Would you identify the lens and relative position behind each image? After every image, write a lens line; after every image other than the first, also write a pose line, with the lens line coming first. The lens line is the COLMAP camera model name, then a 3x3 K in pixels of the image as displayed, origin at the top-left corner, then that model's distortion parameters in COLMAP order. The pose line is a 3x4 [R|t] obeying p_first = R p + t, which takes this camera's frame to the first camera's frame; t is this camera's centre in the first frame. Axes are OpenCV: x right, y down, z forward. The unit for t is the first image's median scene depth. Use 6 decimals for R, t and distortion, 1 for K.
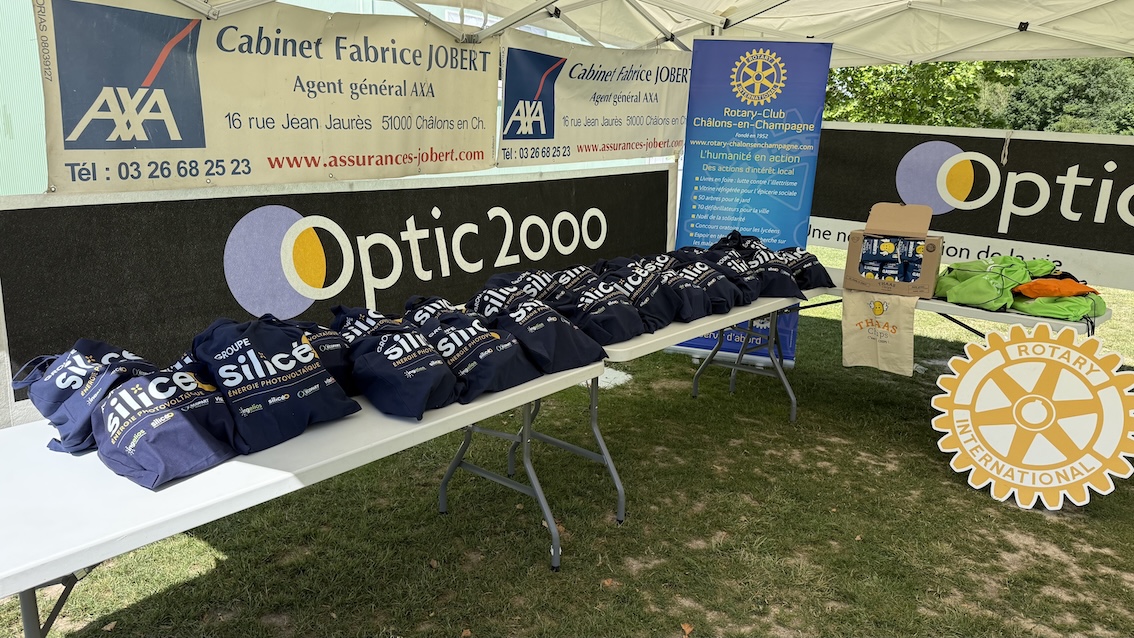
lens RADIAL K [[789.8, 0, 558.7], [0, 789.8, 335.0], [0, 0, 1]] dist [0.050064, -0.067724]
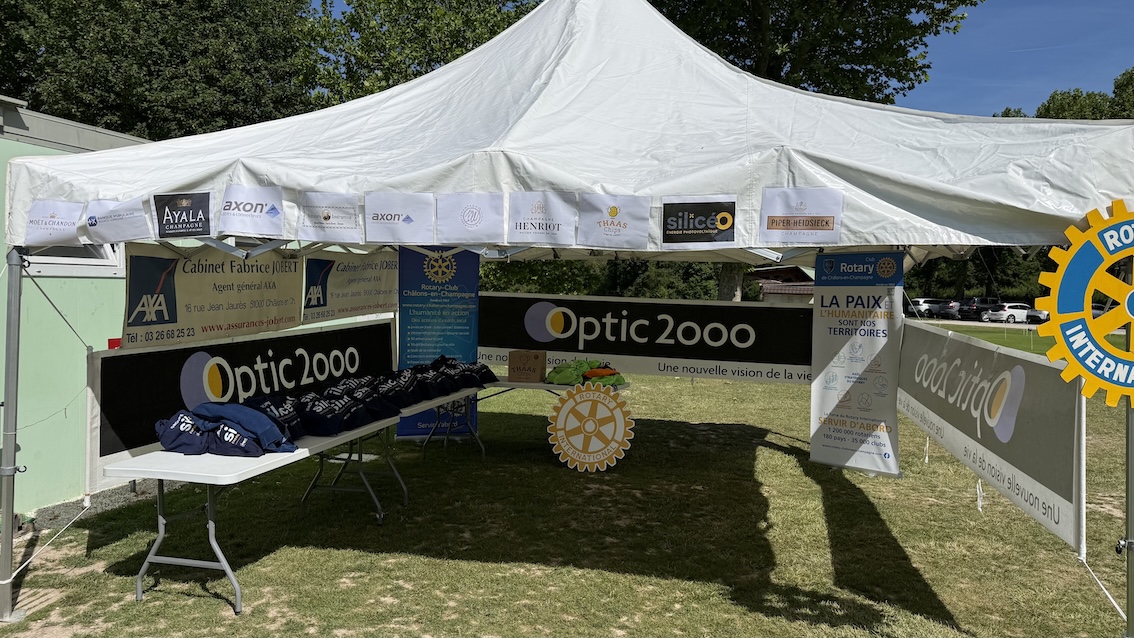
lens RADIAL K [[789.8, 0, 563.3], [0, 789.8, 318.0], [0, 0, 1]] dist [0.050064, -0.067724]
pose [[0.906328, -0.035864, 0.421051, -0.246153], [0.120467, 0.976974, -0.176093, 0.118939], [-0.405041, 0.210320, 0.889779, -0.632537]]
